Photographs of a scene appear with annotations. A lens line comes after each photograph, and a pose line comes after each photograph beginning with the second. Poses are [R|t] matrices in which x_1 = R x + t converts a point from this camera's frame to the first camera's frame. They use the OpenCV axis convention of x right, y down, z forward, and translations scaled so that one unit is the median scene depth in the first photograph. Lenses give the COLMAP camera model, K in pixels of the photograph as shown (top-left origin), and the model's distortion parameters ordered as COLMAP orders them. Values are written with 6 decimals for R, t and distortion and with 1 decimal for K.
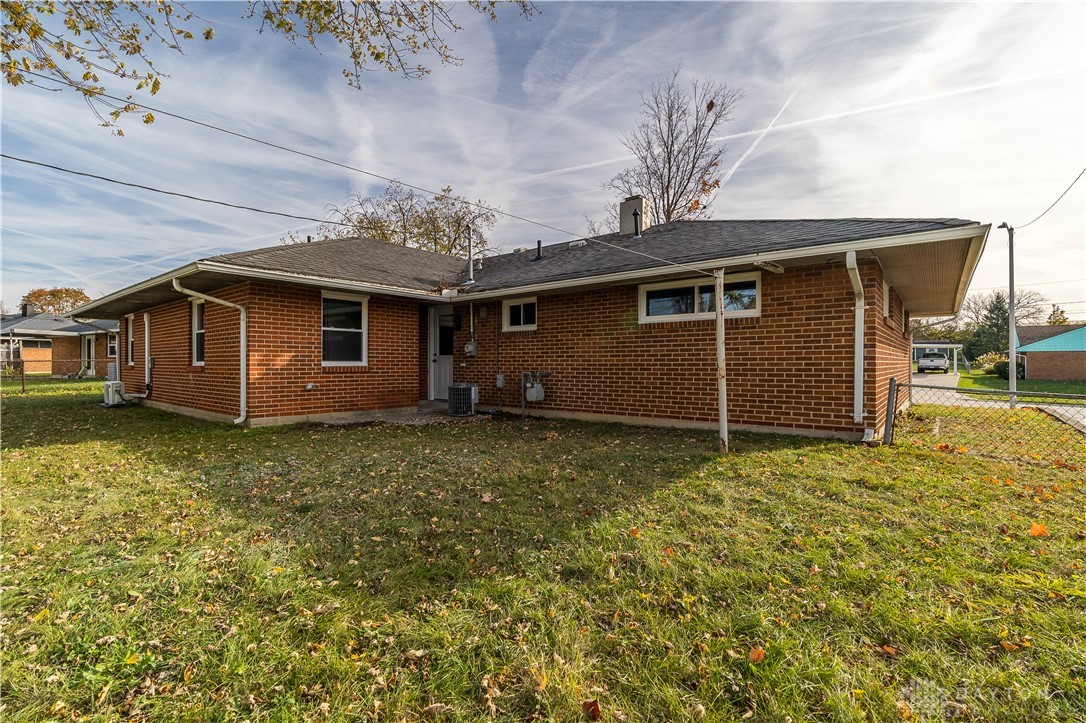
lens RADIAL K [[509.0, 0, 543.0], [0, 509.0, 361.5], [0, 0, 1]] dist [0.001720, 0.000569]
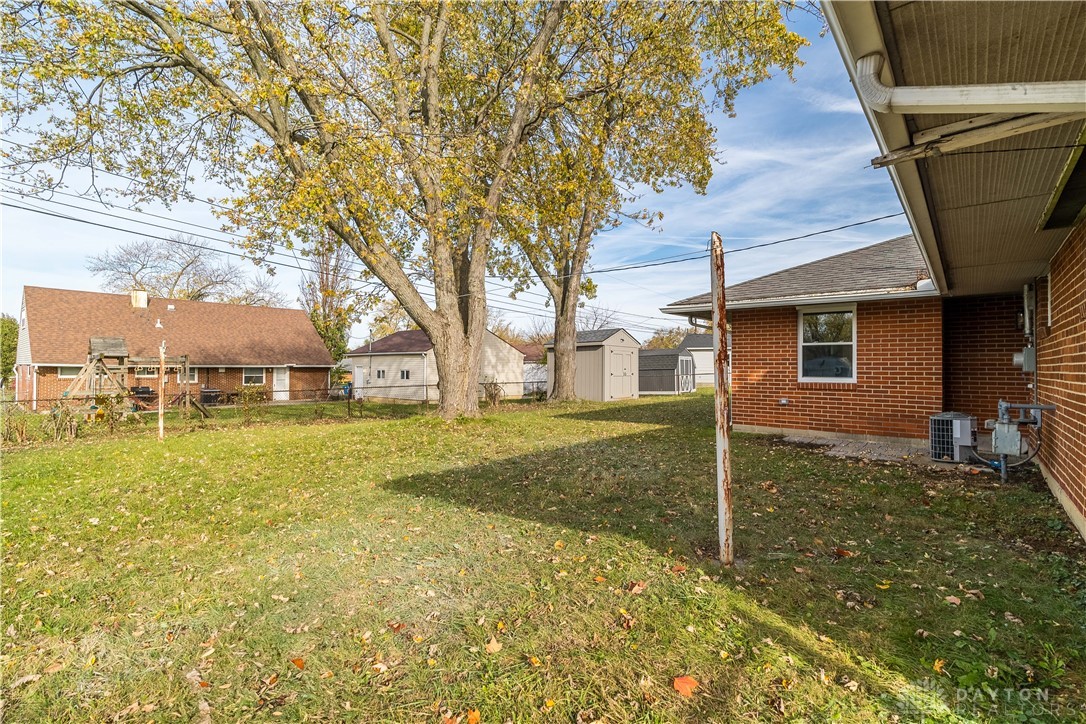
lens RADIAL K [[509.0, 0, 543.0], [0, 509.0, 362.0], [0, 0, 1]] dist [0.001720, 0.000569]
pose [[-0.030641, -0.011255, -0.999467, 0.581691], [0.001301, 0.999935, -0.011300, -0.019563], [0.999530, -0.001646, -0.030624, 0.524502]]
